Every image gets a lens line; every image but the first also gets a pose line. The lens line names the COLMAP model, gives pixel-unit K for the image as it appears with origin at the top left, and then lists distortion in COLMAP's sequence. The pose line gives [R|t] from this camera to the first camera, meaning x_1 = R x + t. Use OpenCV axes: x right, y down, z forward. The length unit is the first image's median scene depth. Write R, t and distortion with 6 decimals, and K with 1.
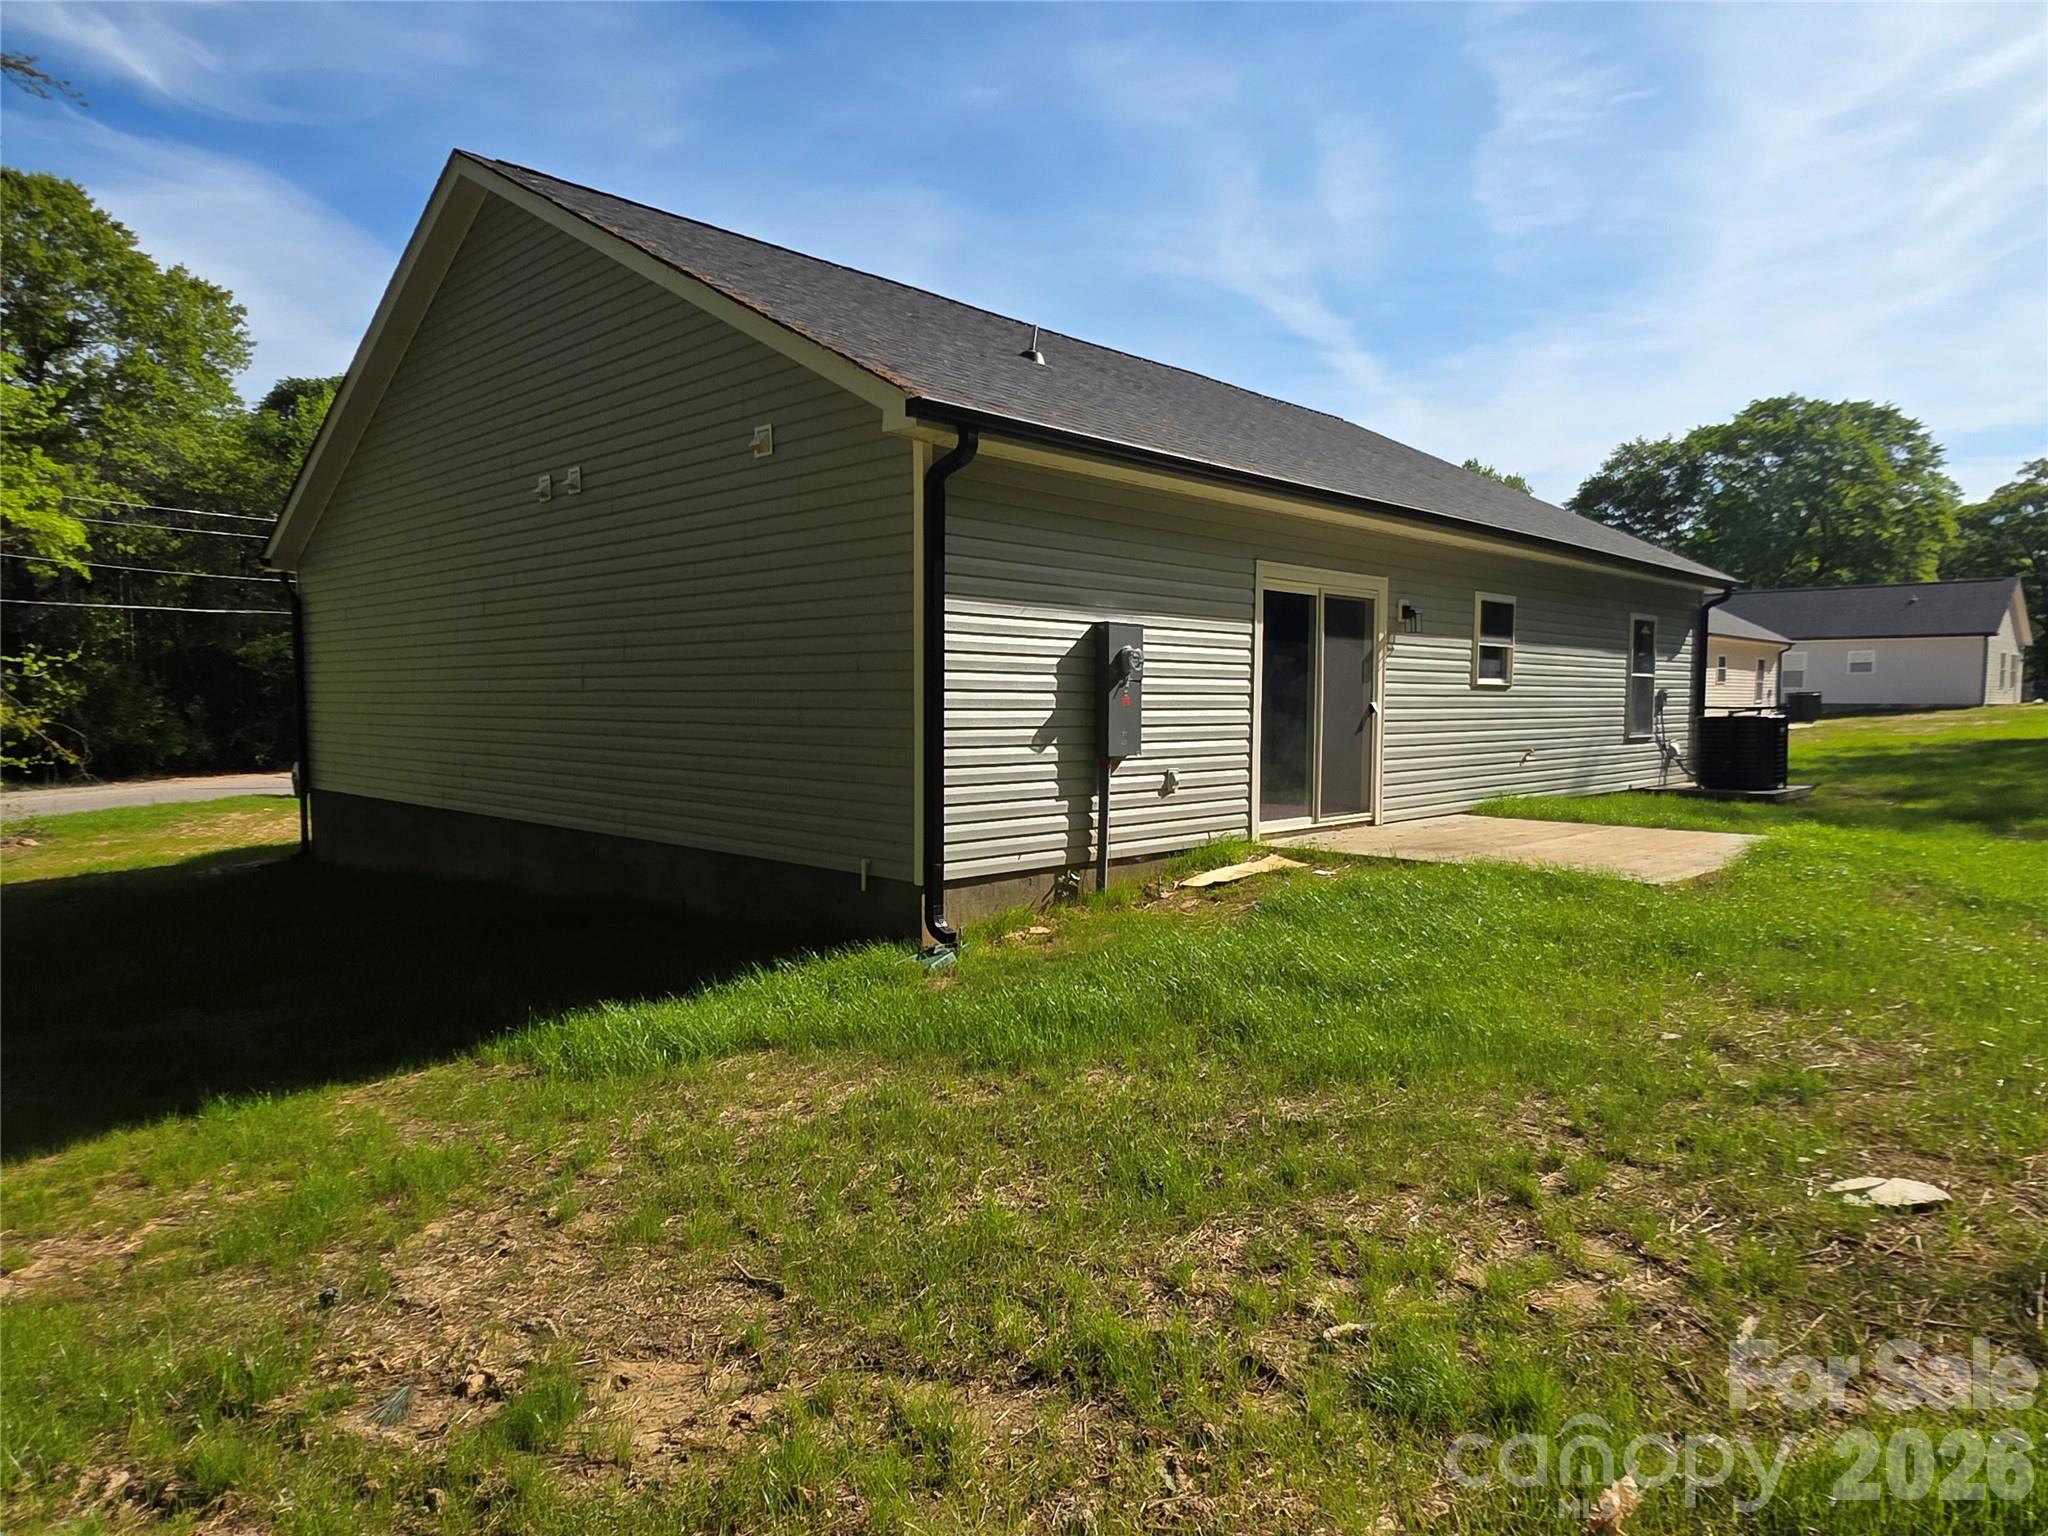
lens RADIAL K [[1274.4, 0, 1024.0], [0, 1274.4, 768.0], [0, 0, 1]] dist [0.011640, 0.000691]
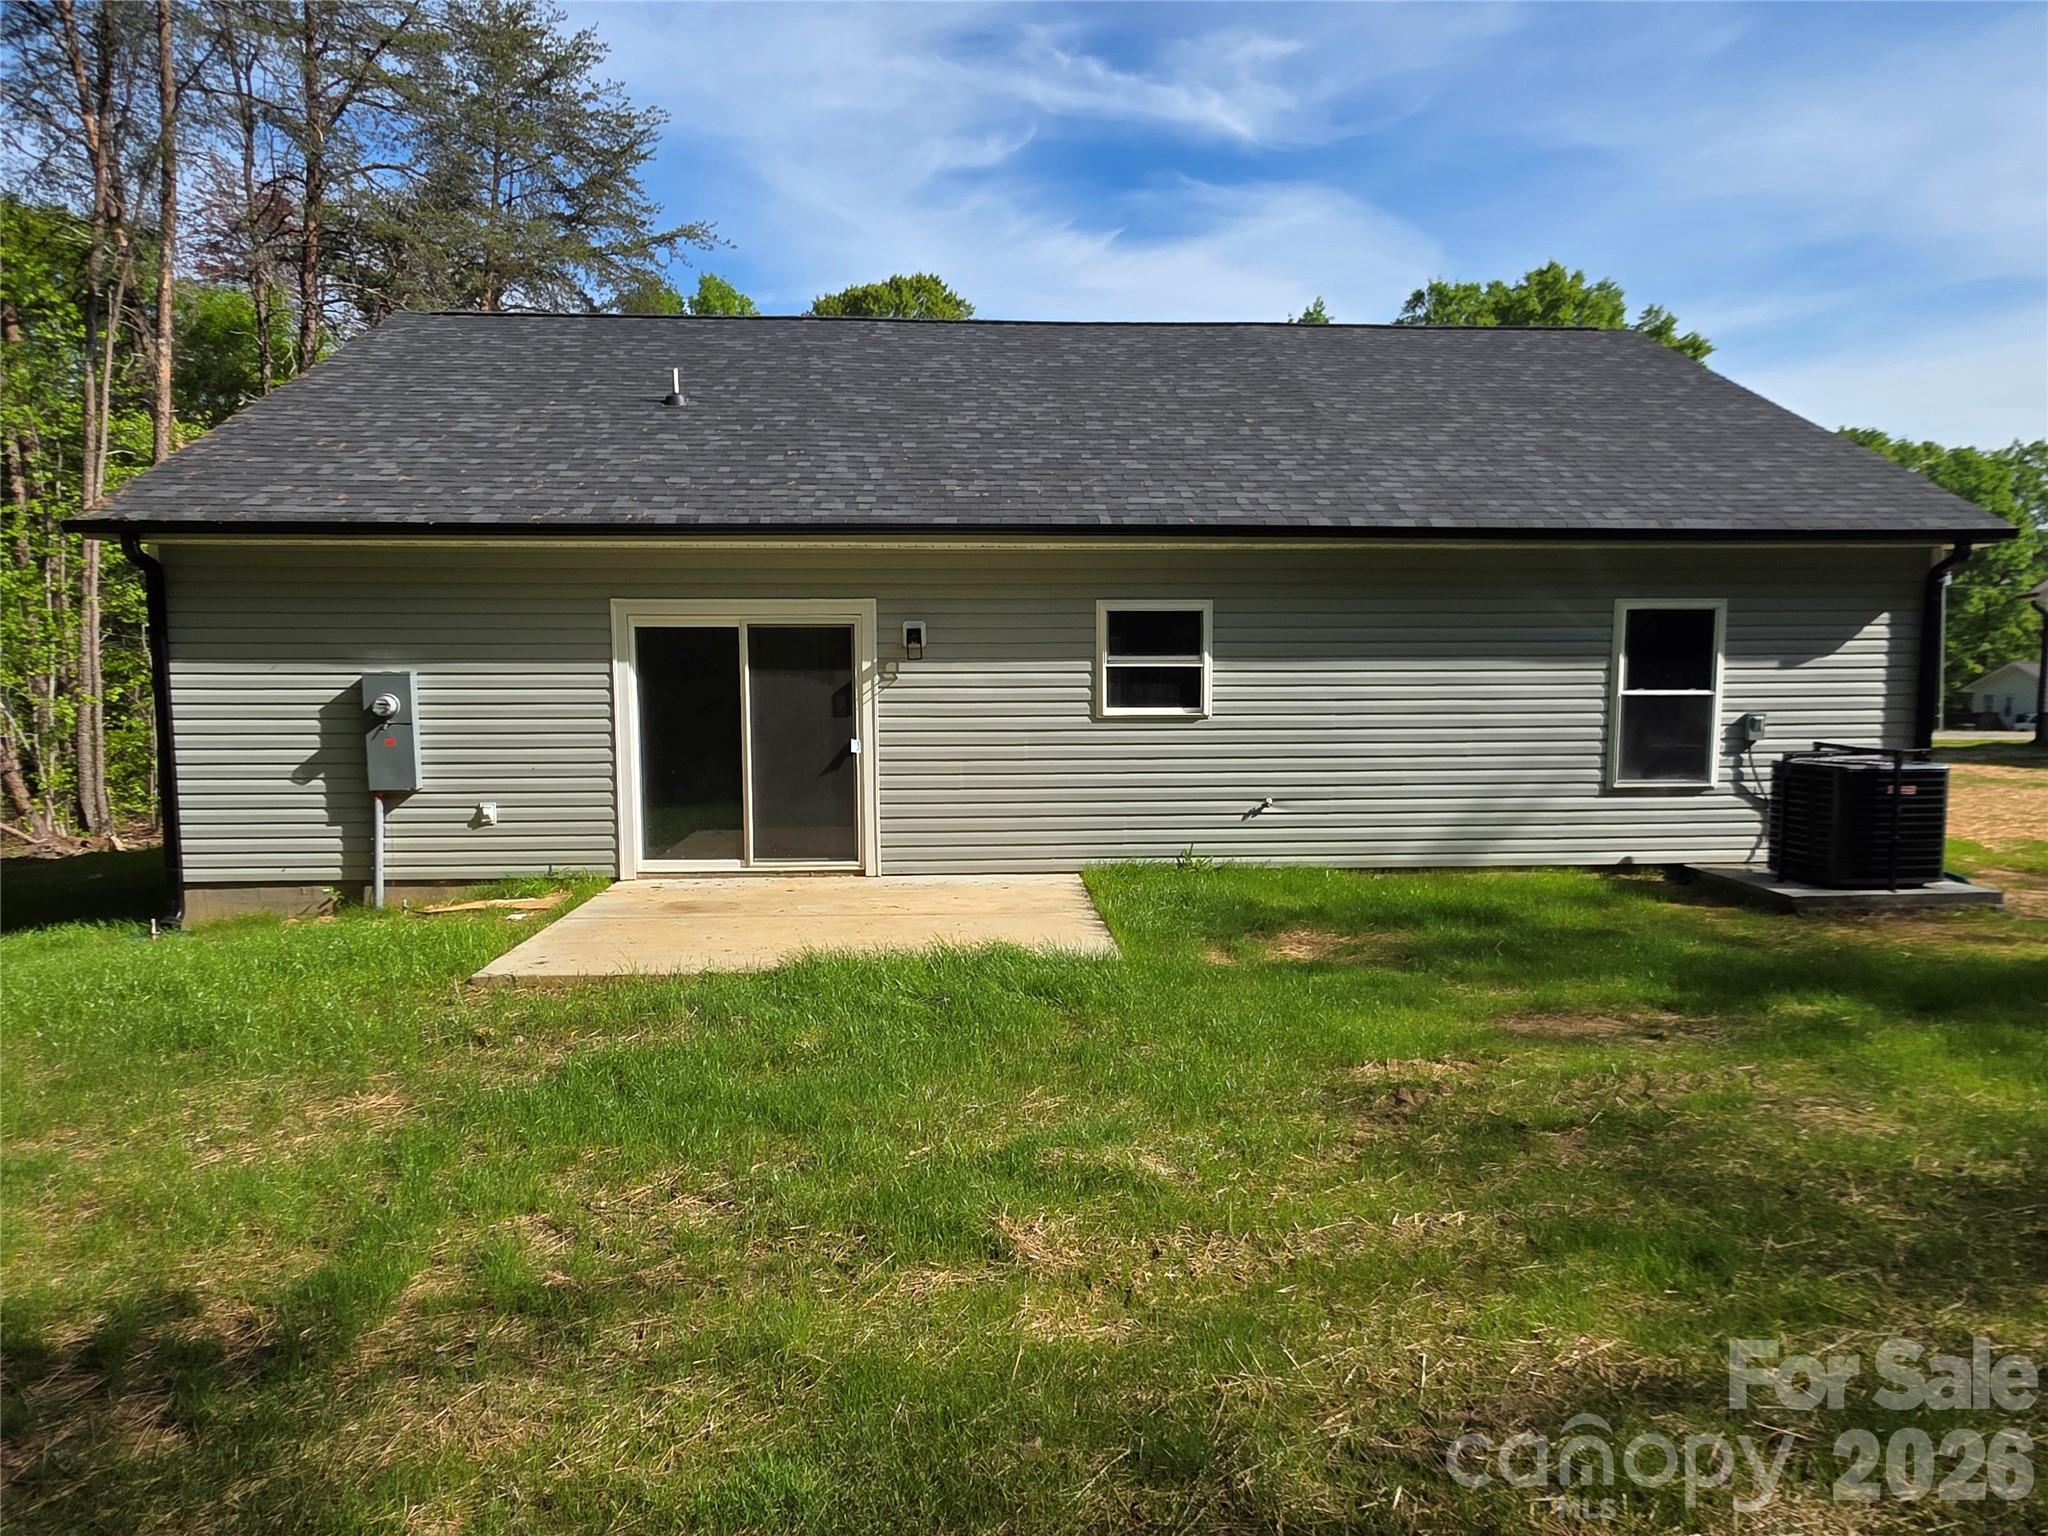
lens RADIAL K [[1274.4, 0, 1024.0], [0, 1274.4, 768.0], [0, 0, 1]] dist [0.011640, 0.000691]
pose [[0.740766, 0.050398, -0.669870, 1.002736], [-0.031370, 0.998689, 0.040447, -0.074213], [0.671030, -0.008948, 0.741376, 0.430014]]
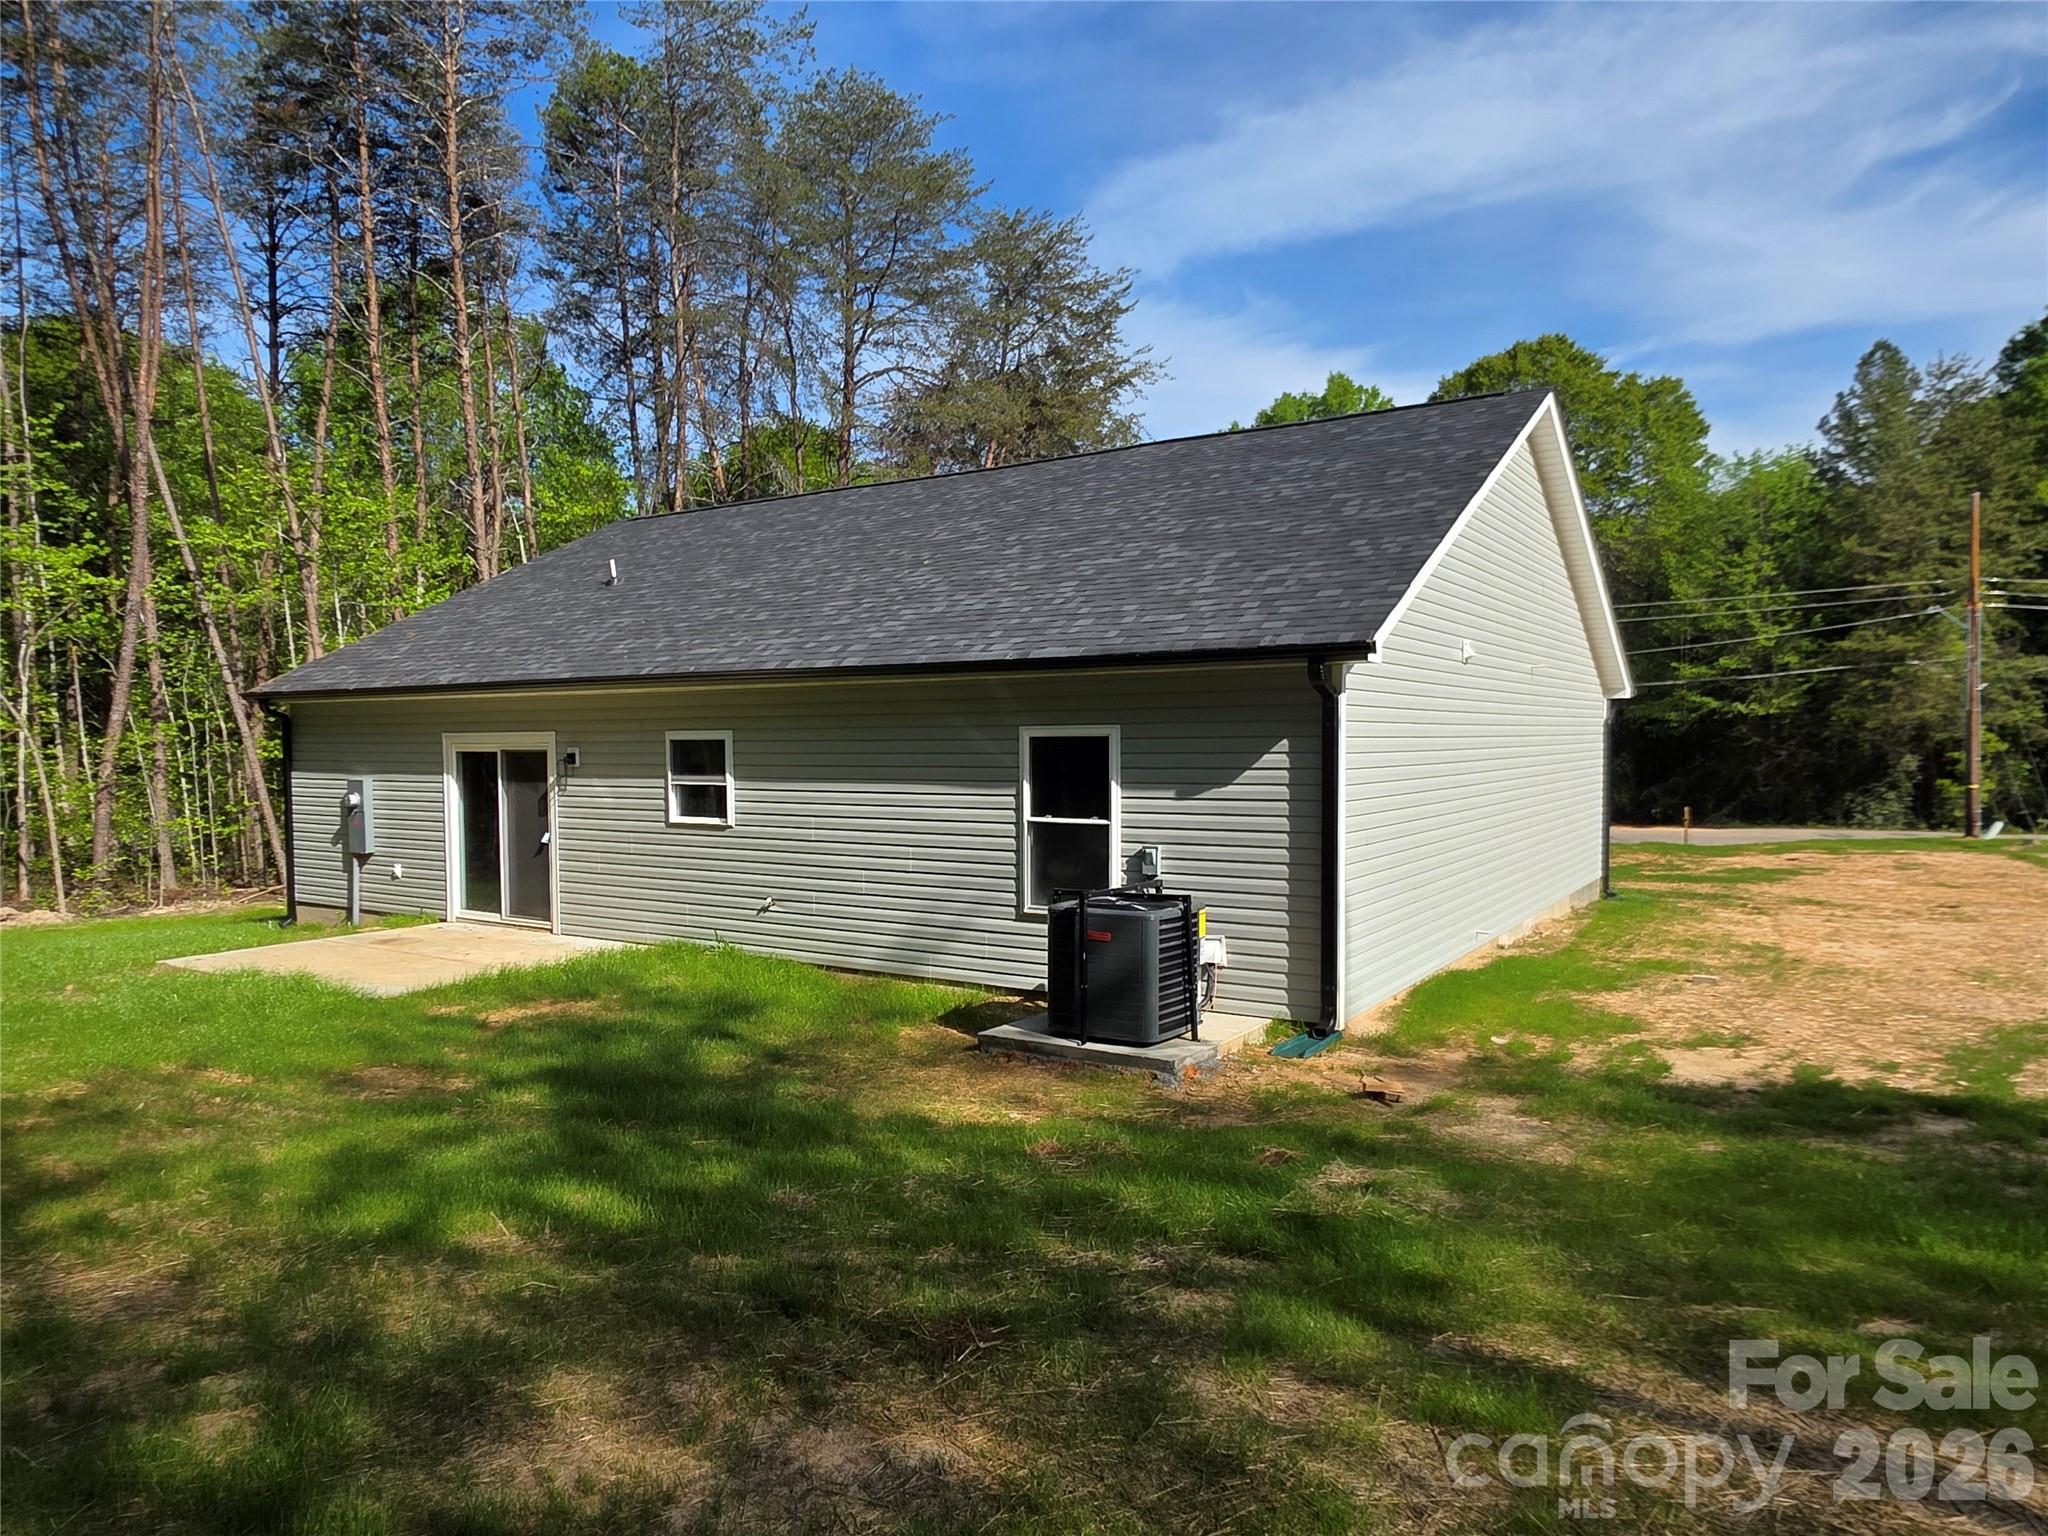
lens RADIAL K [[1274.4, 0, 1024.0], [0, 1274.4, 768.0], [0, 0, 1]] dist [0.011640, 0.000691]
pose [[0.199880, 0.018706, -0.979642, 1.637456], [-0.047428, 0.998830, 0.009395, -0.153679], [0.978672, 0.044585, 0.200534, 1.247595]]
